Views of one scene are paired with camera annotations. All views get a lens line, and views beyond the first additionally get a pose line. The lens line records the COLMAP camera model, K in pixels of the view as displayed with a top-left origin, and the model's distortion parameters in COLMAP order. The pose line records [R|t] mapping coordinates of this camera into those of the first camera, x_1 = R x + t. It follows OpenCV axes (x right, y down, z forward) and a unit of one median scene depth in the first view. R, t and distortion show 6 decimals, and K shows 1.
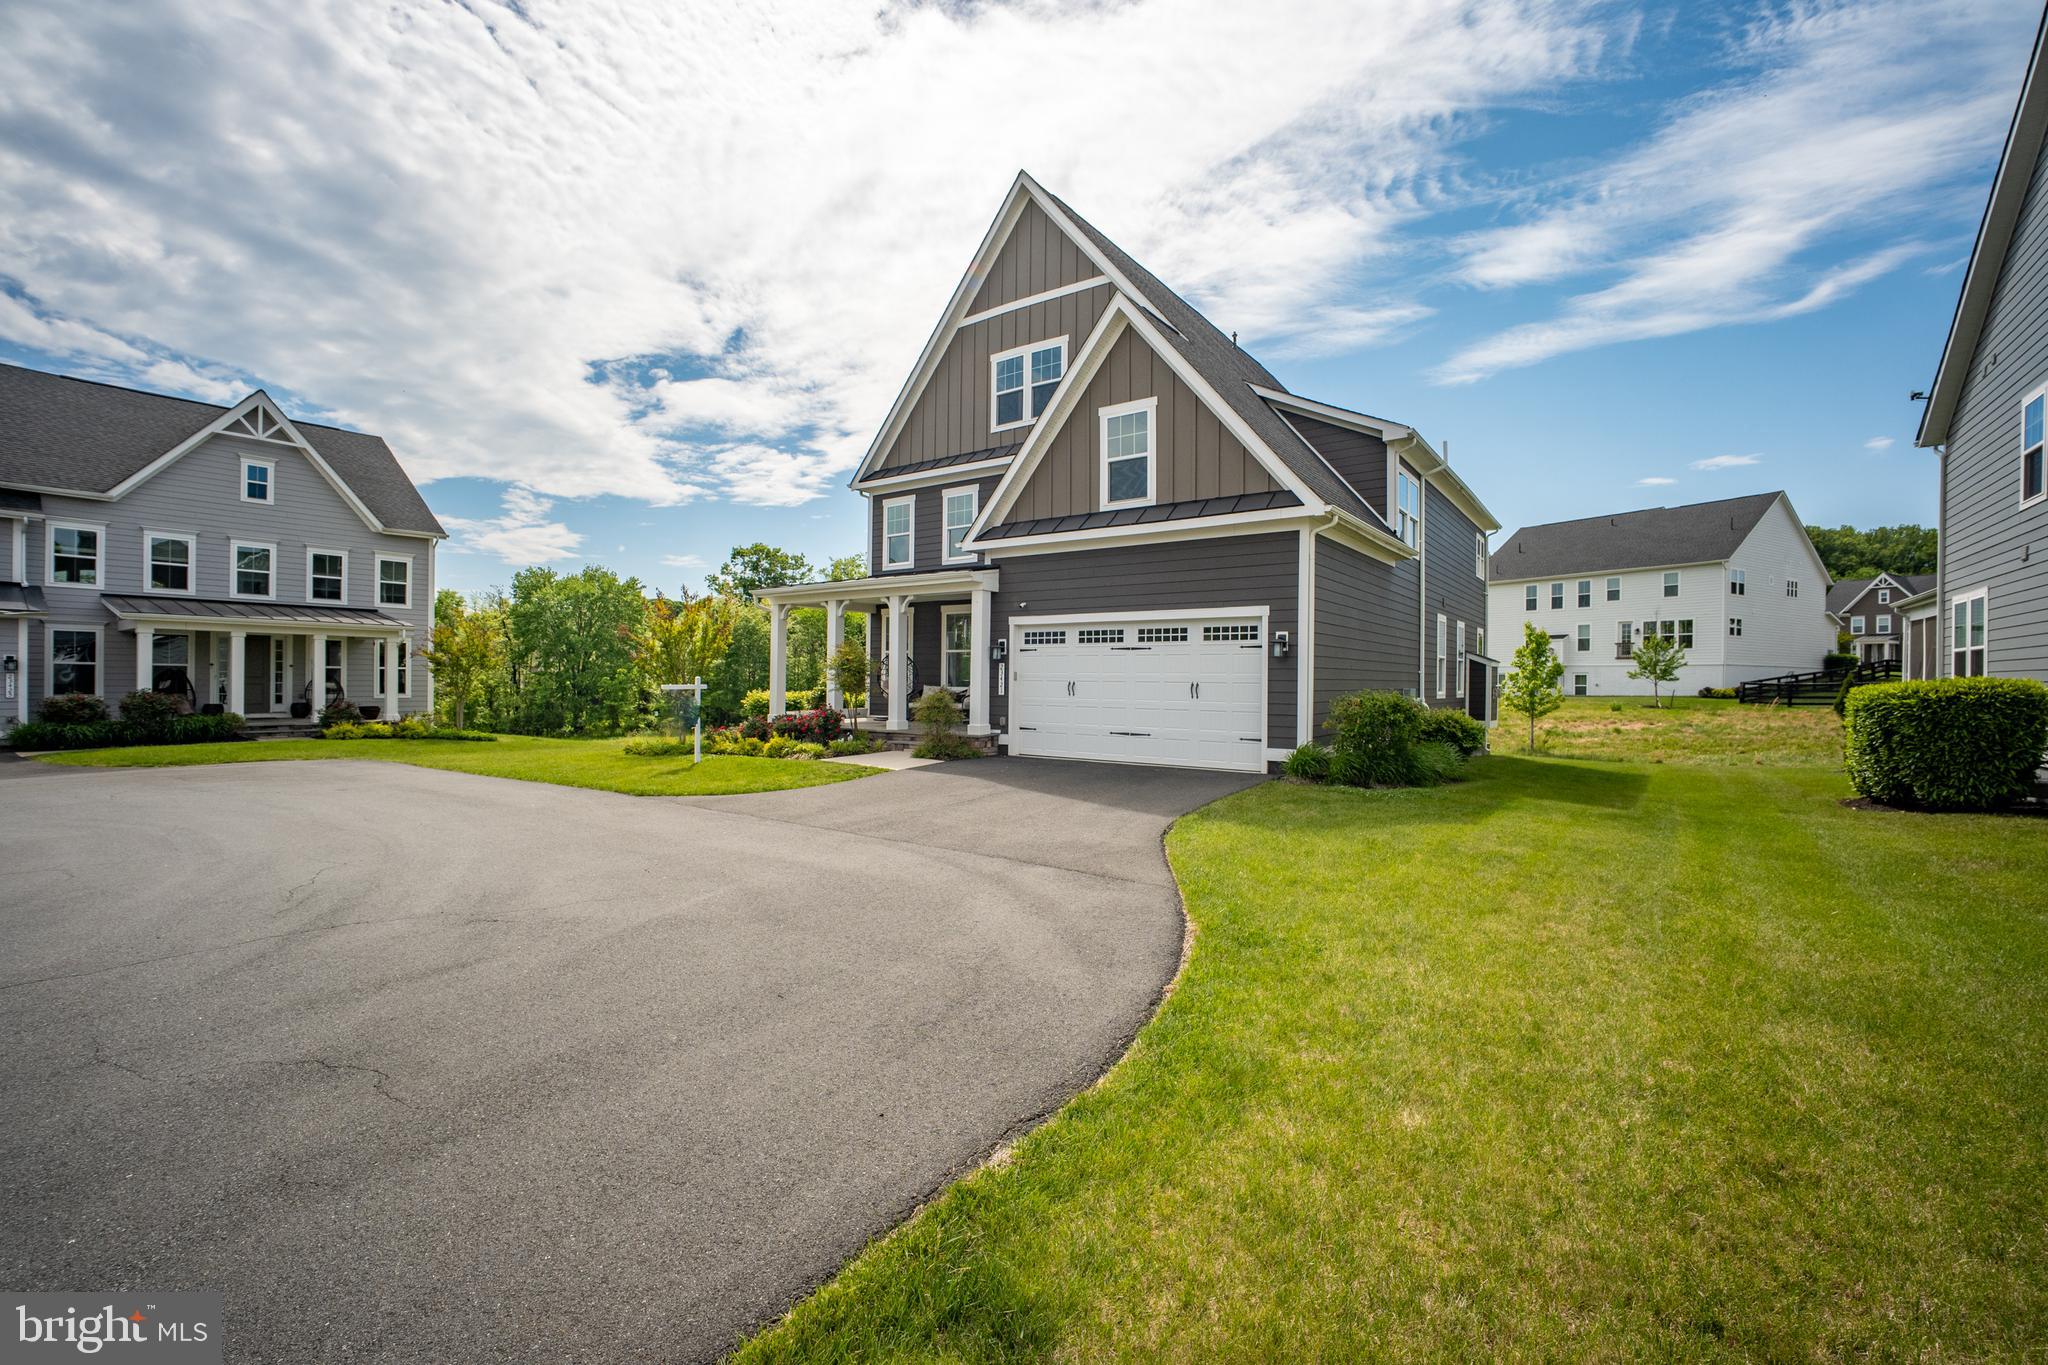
lens RADIAL K [[864.6, 0, 1017.7], [0, 864.6, 674.5], [0, 0, 1]] dist [-0.027381, 0.010170]
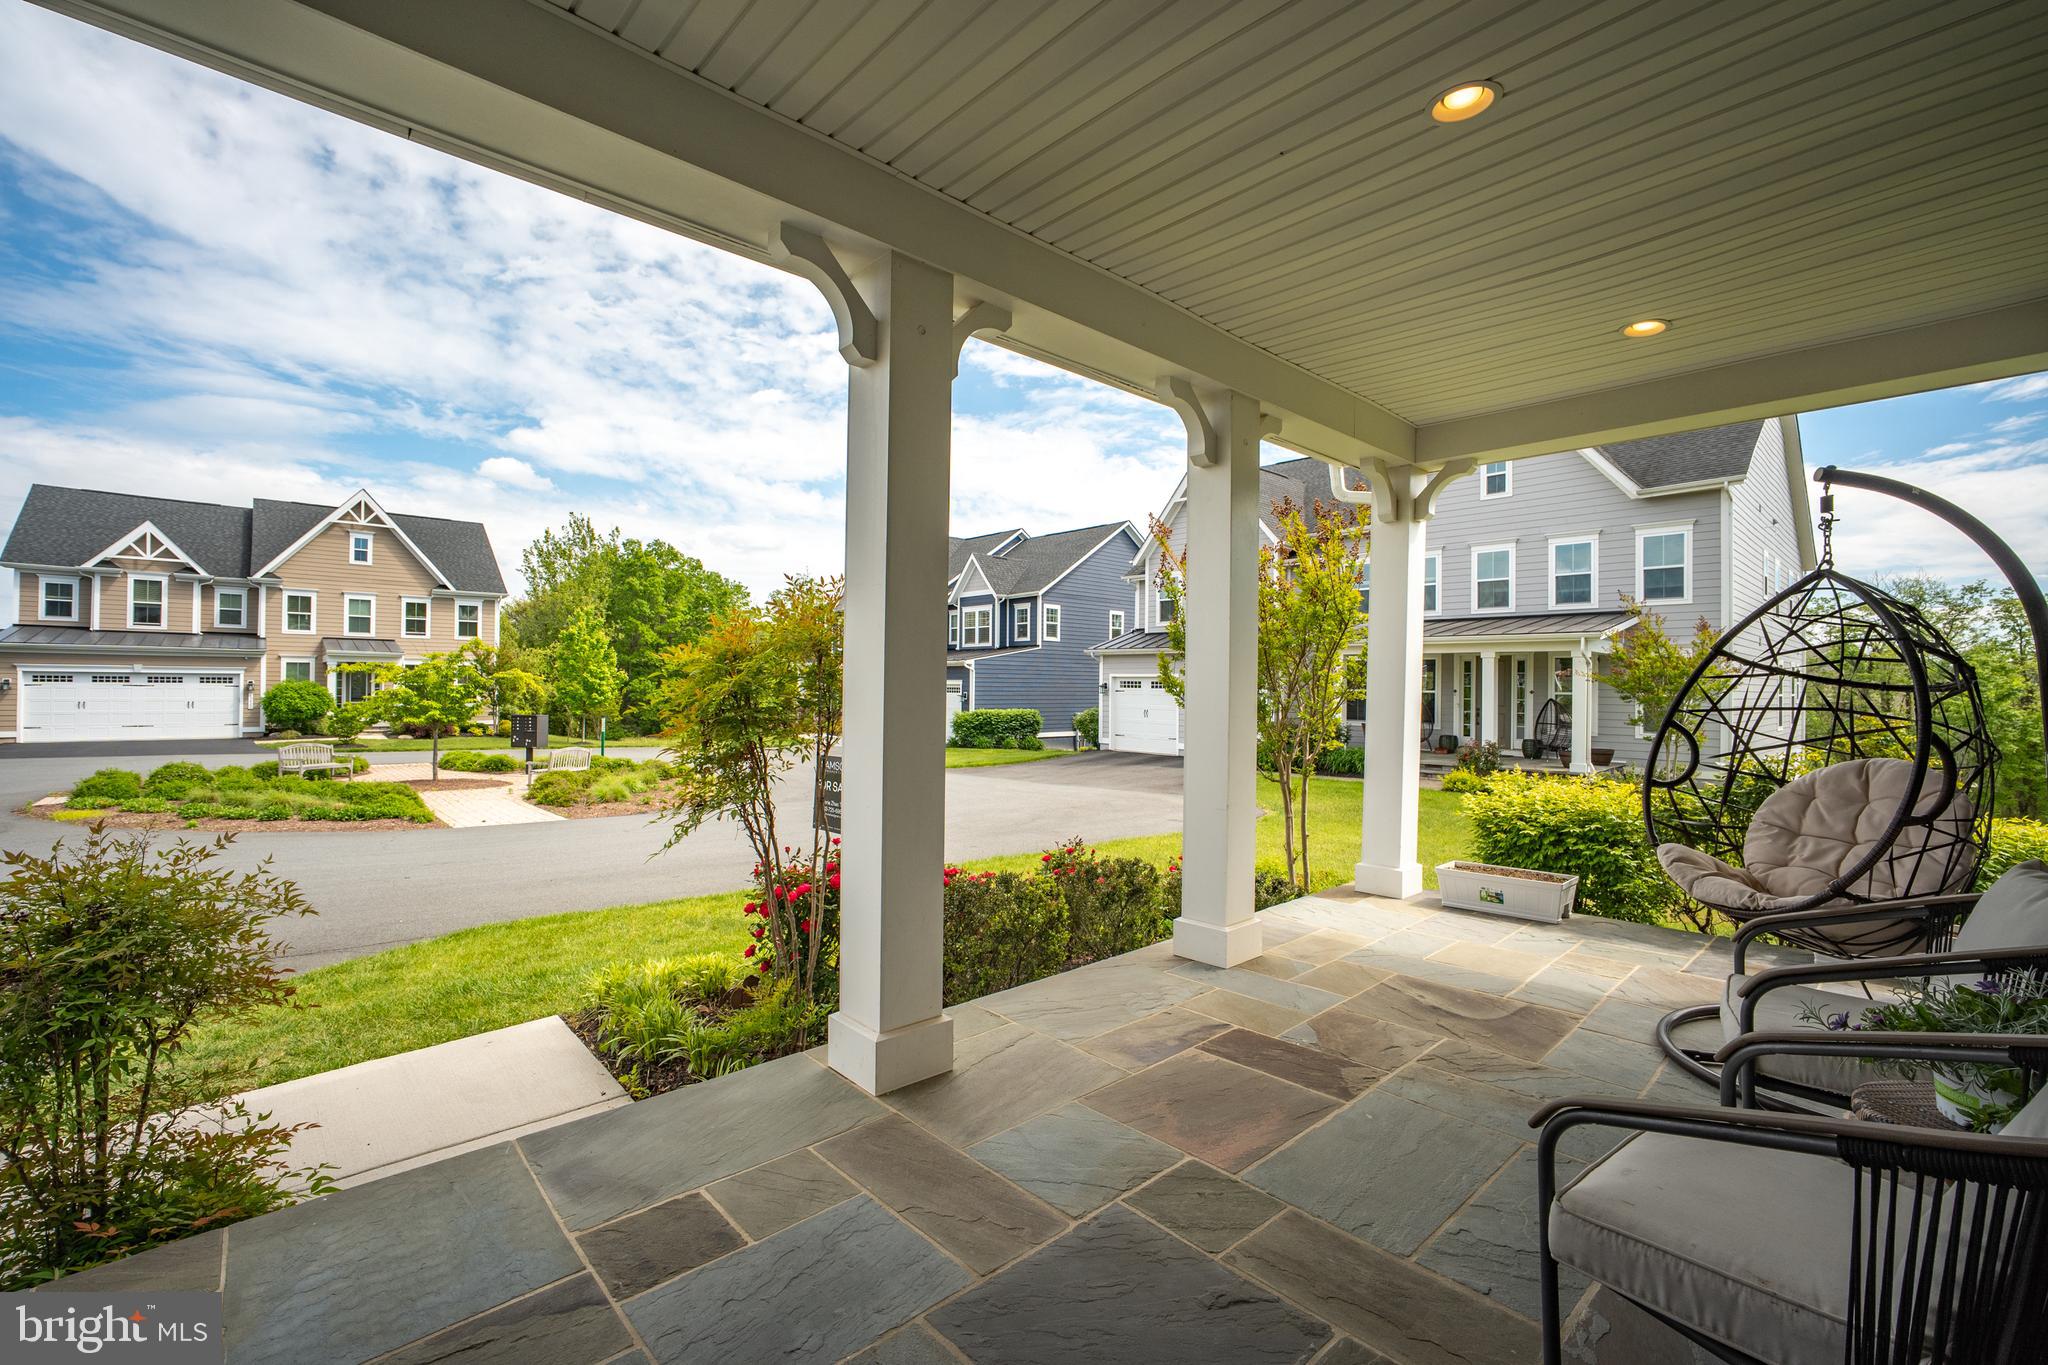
lens RADIAL K [[864.6, 0, 1024.4], [0, 864.6, 678.7], [0, 0, 1]] dist [-0.027381, 0.010170]
pose [[-0.183472, -0.017207, -0.982874, 0.025749], [-0.006672, 0.999846, -0.016259, -0.009882], [0.983002, 0.003575, -0.183558, 1.031669]]
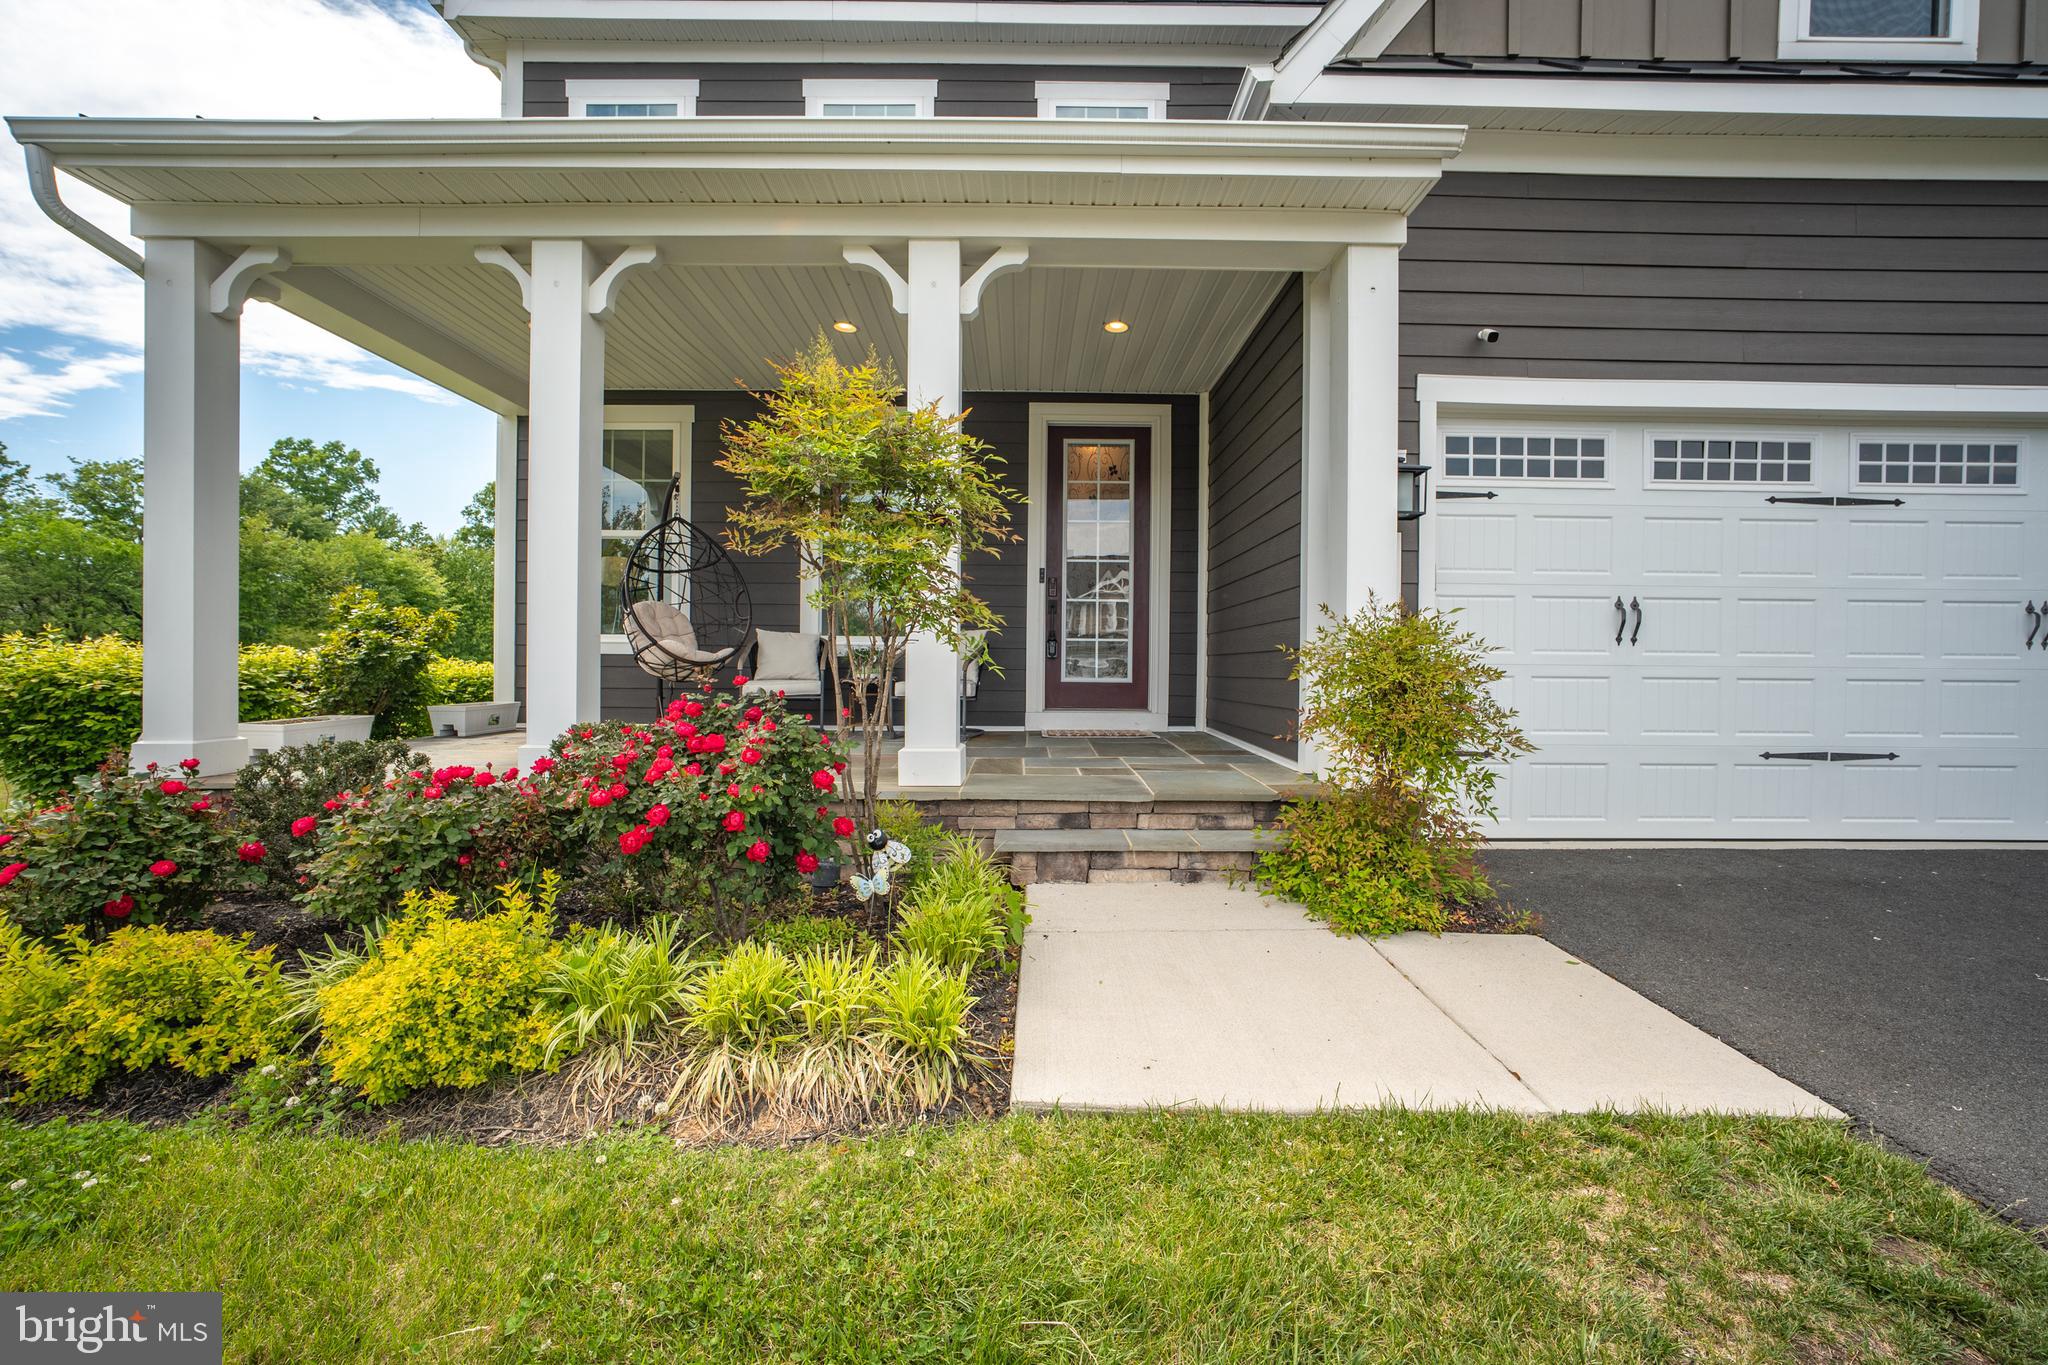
lens RADIAL K [[864.6, 0, 1030.6], [0, 864.6, 677.0], [0, 0, 1]] dist [-0.027381, 0.010170]
pose [[0.798553, -0.008735, 0.601862, -0.261428], [-0.003829, 0.999801, 0.019592, 0.027260], [-0.601913, -0.017950, 0.798360, 0.760072]]
